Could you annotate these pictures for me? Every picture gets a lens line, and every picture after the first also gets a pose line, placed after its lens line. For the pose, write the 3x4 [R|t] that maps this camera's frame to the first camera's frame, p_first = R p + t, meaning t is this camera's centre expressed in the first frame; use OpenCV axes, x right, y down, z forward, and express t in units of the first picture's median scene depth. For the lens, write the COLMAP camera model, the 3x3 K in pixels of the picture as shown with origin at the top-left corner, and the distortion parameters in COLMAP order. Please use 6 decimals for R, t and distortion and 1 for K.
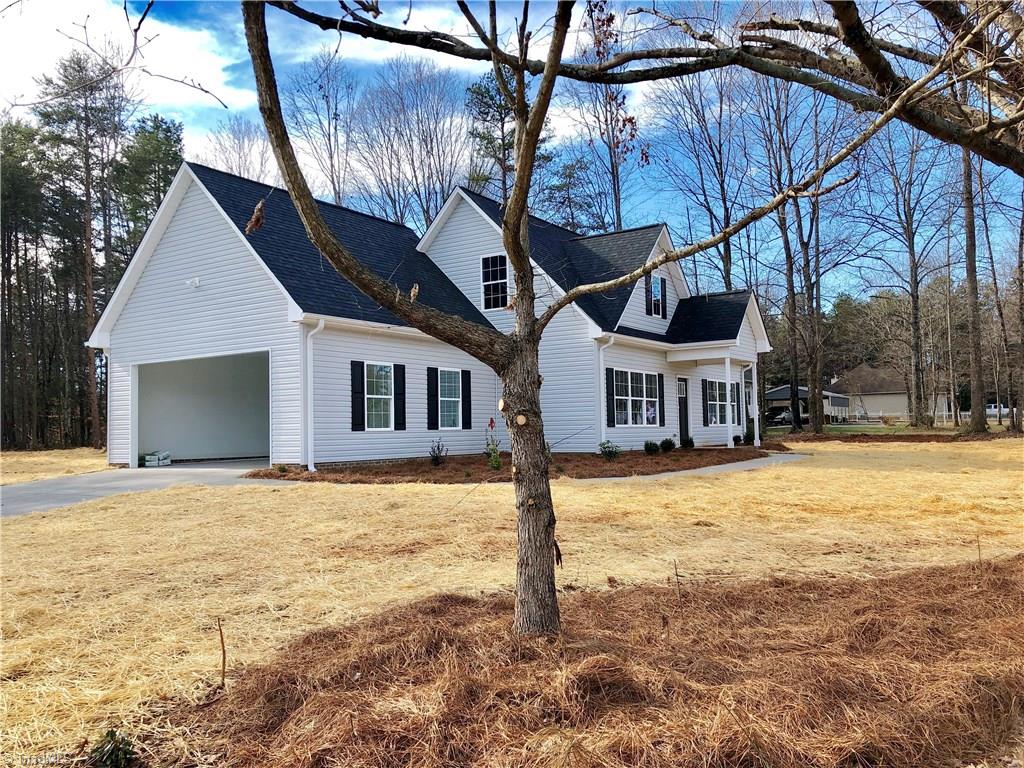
lens RADIAL K [[842.5, 0, 512.0], [0, 842.5, 384.0], [0, 0, 1]] dist [0.004489, -0.001013]
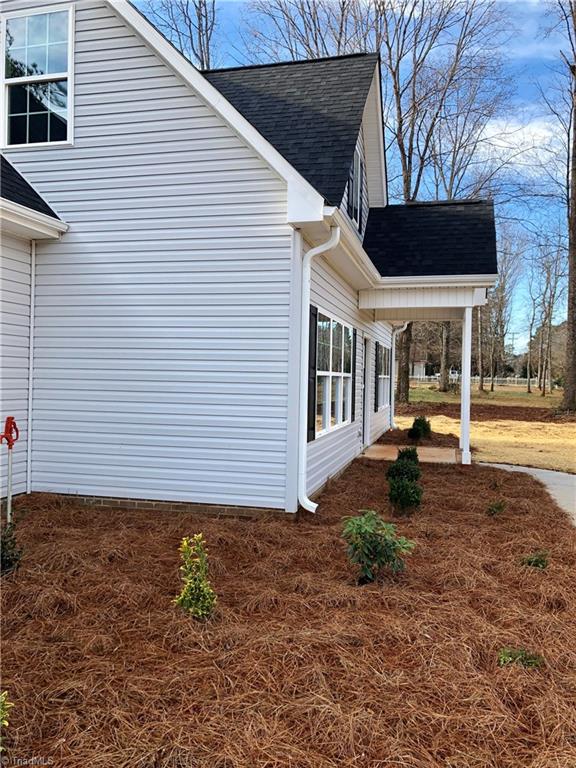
lens RADIAL K [[631.9, 0, 288.0], [0, 631.9, 384.0], [0, 0, 1]] dist [0.004489, -0.001013]
pose [[0.943439, 0.034663, 0.329729, -0.001031], [-0.056595, 0.996760, 0.057149, 0.003097], [-0.326680, -0.072578, 0.942344, 0.644993]]
